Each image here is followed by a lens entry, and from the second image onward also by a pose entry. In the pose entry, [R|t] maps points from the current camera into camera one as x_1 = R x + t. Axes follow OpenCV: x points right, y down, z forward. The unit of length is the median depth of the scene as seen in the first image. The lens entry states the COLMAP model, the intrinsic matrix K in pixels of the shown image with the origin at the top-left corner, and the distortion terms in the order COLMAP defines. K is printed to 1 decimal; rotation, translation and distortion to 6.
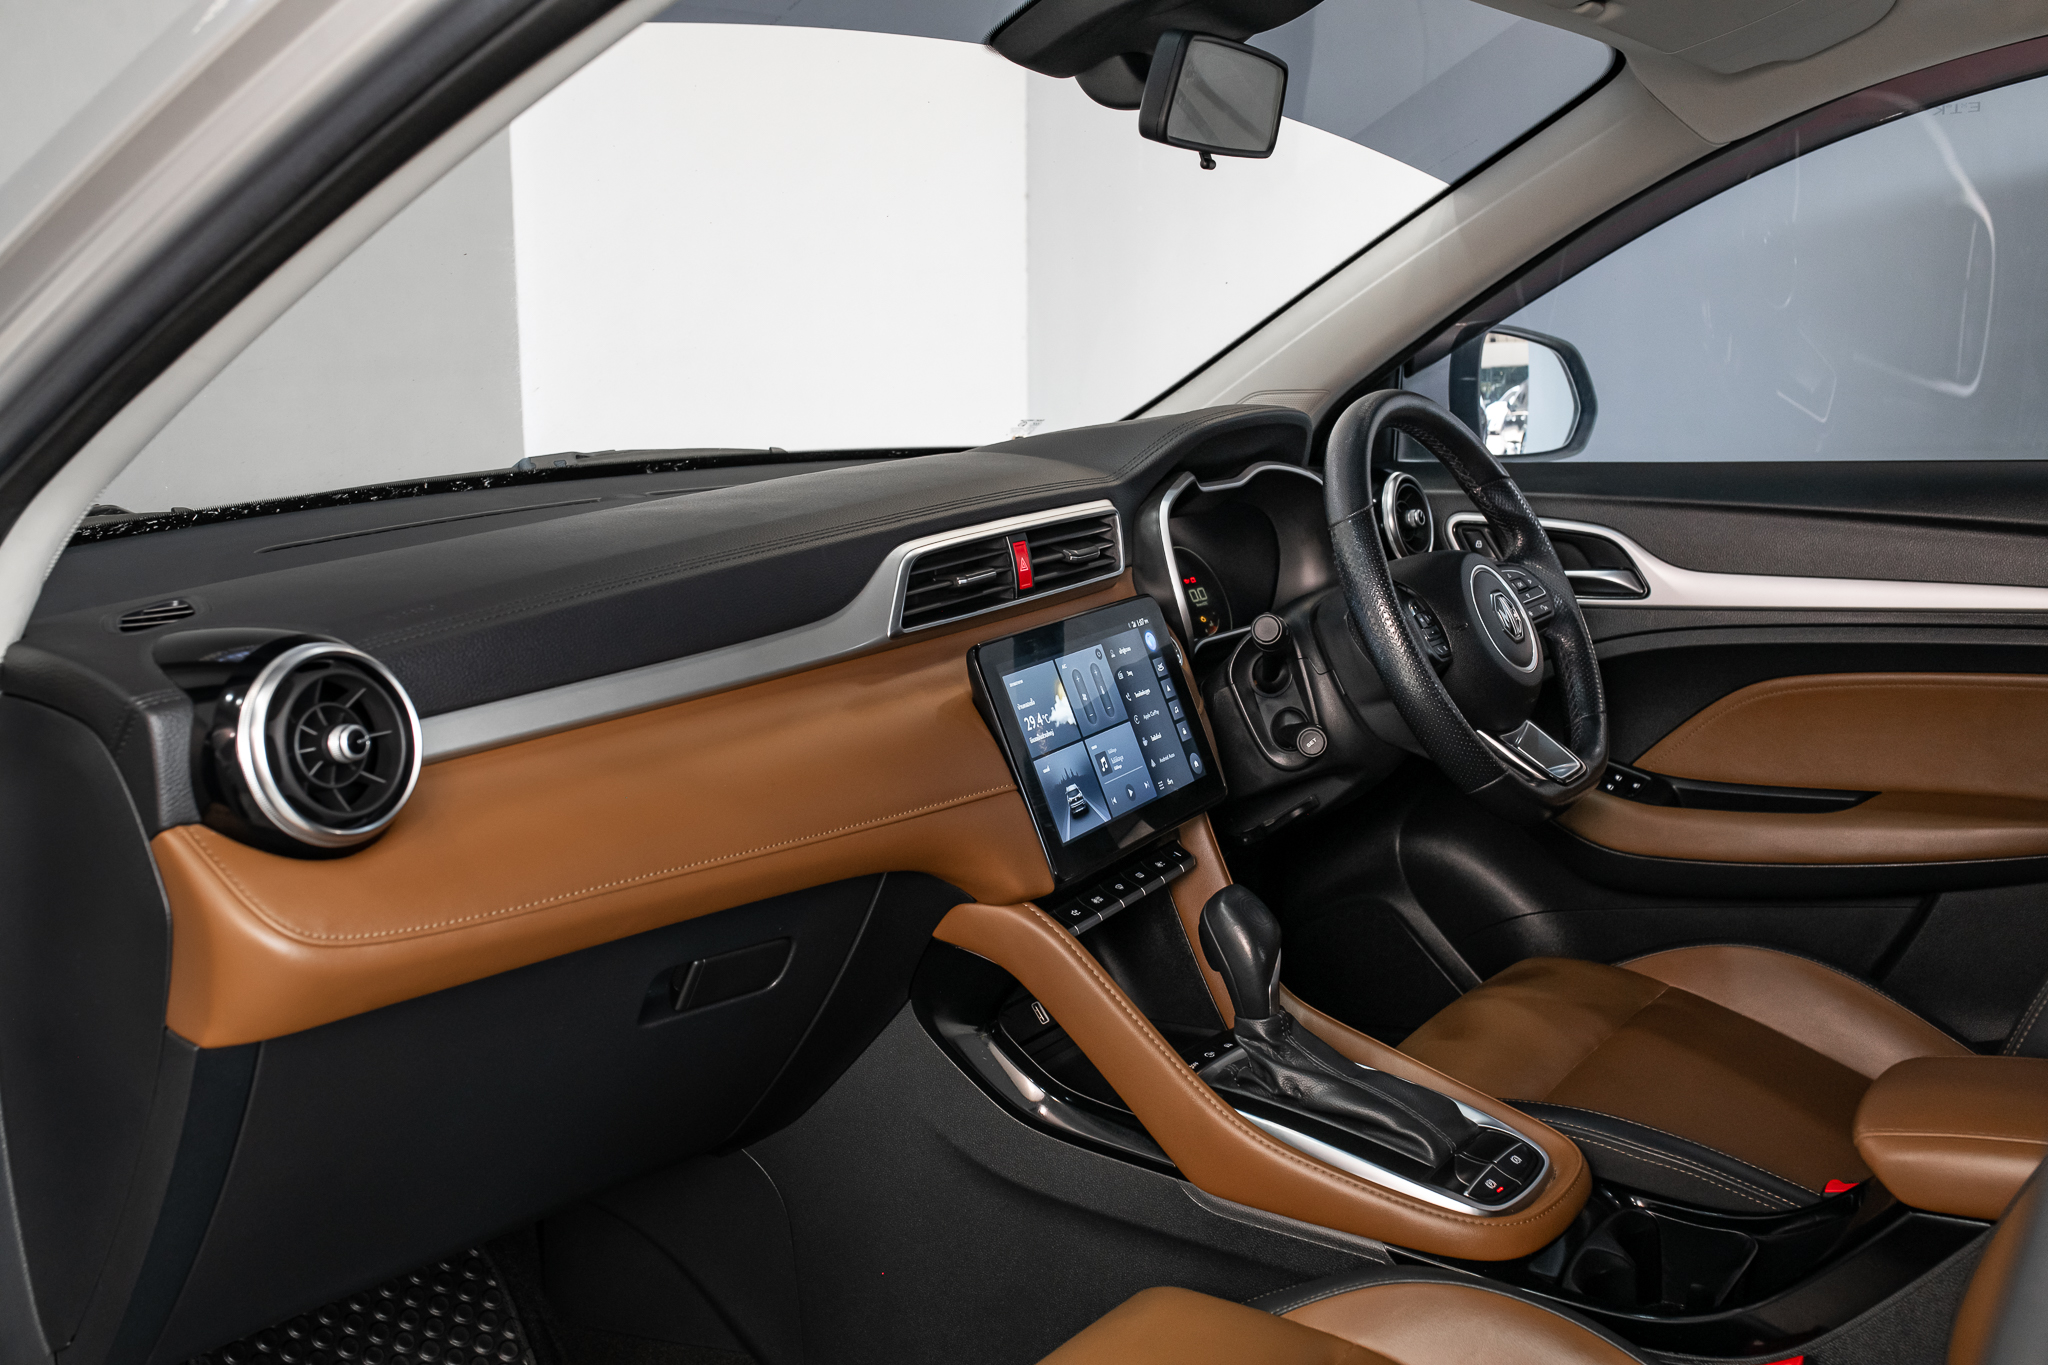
lens RADIAL K [[1993.4, 0, 1021.4], [0, 1993.4, 665.0], [0, 0, 1]] dist [-0.033872, 0.000000]
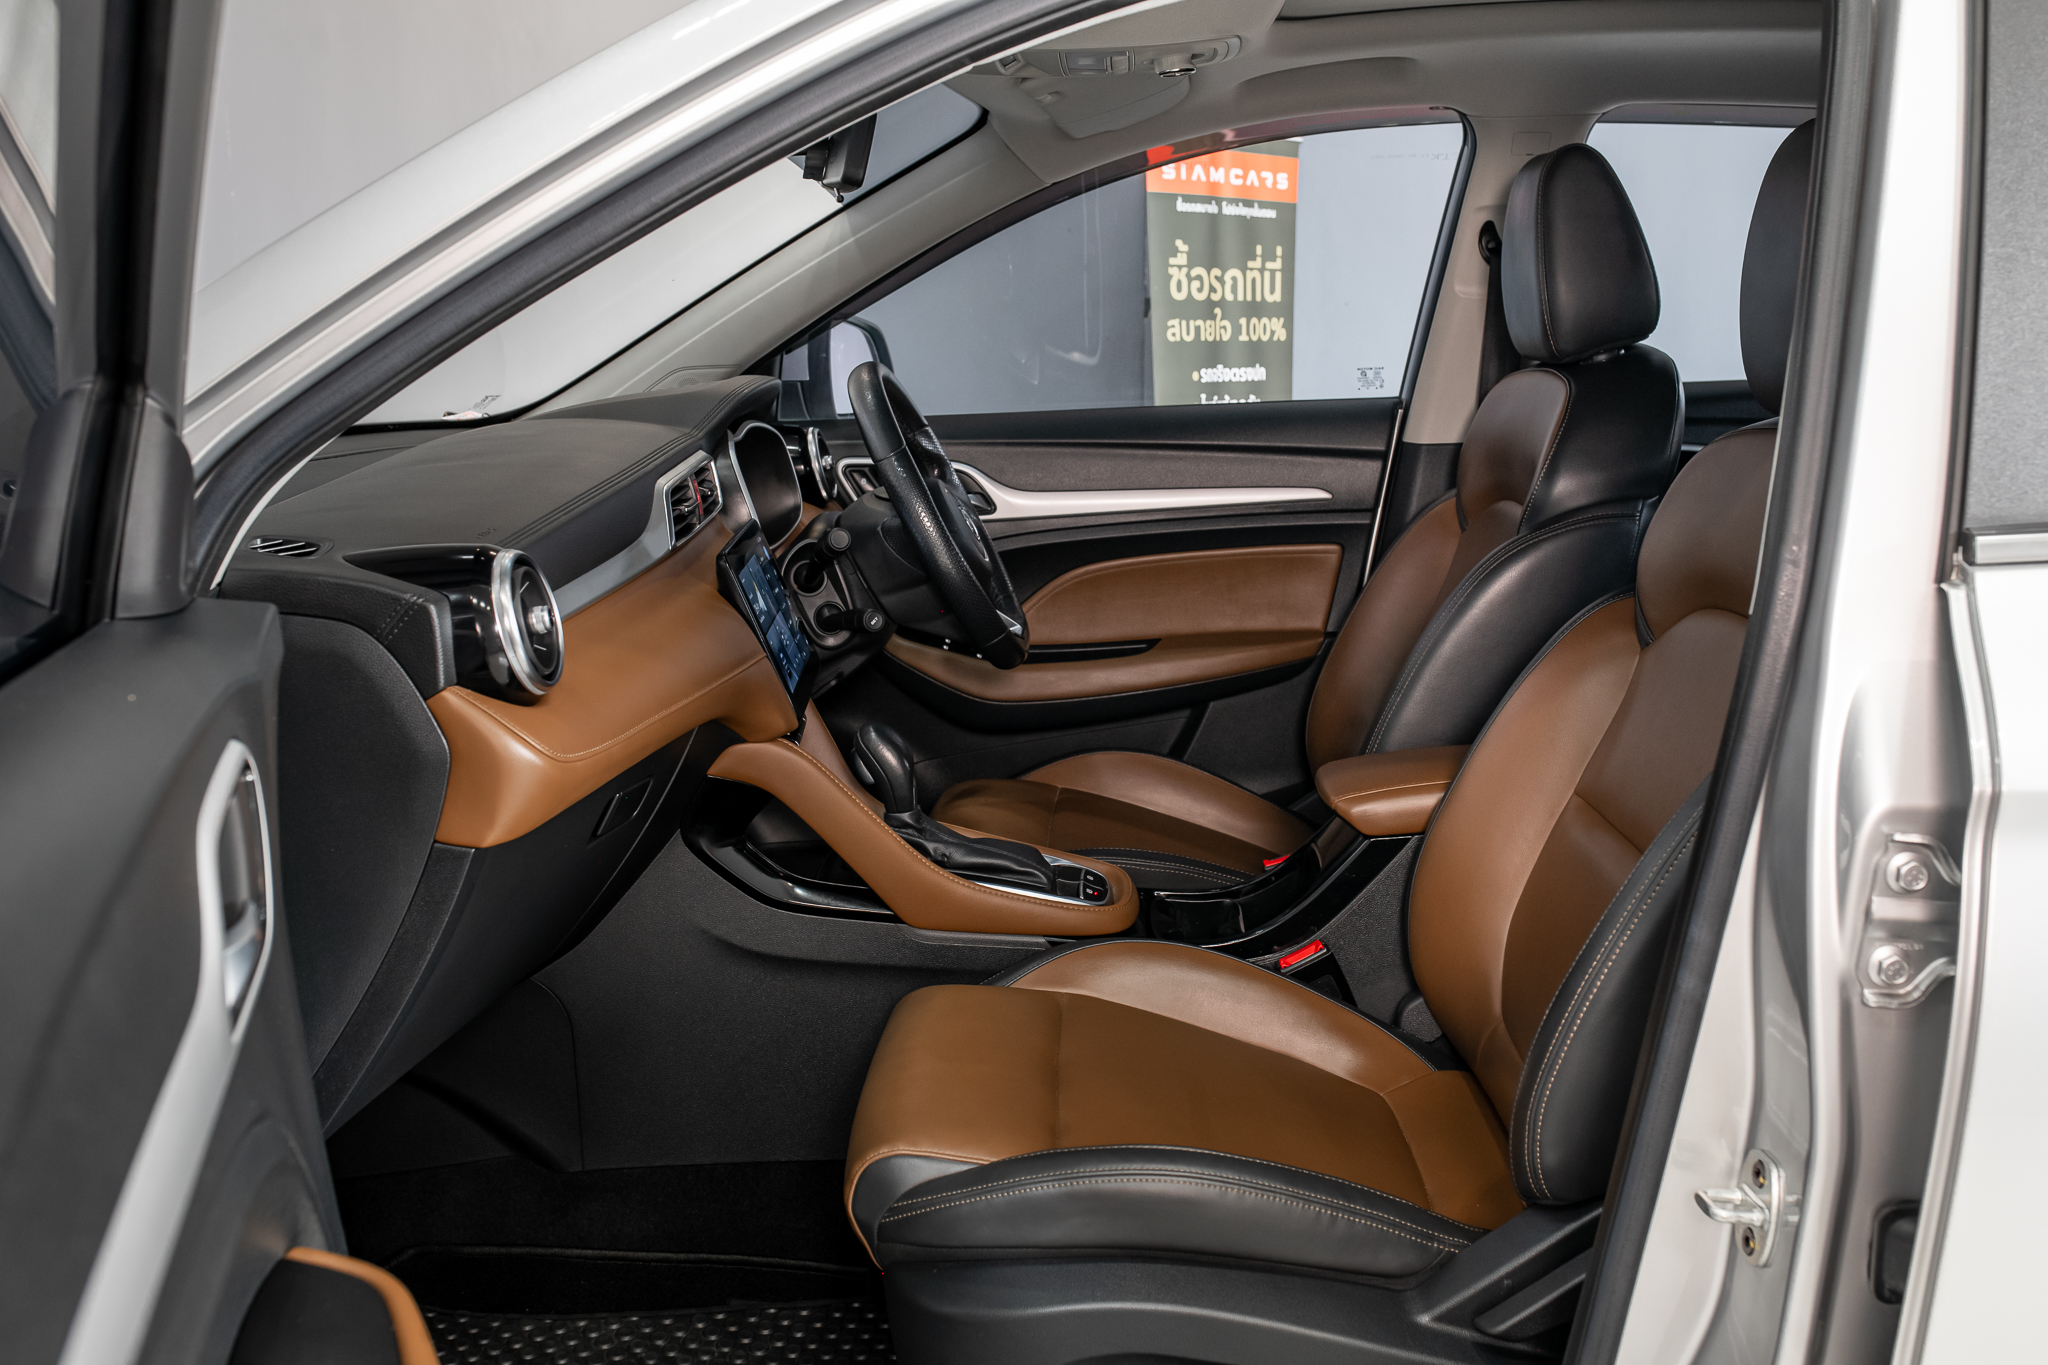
lens RADIAL K [[1993.4, 0, 1021.2], [0, 1993.4, 678.2], [0, 0, 1]] dist [-0.033872, 0.000000]
pose [[0.849789, -0.093459, 0.518771, -0.440595], [0.086448, 0.995541, 0.037743, 0.032481], [-0.519985, 0.012773, 0.854080, -0.194825]]
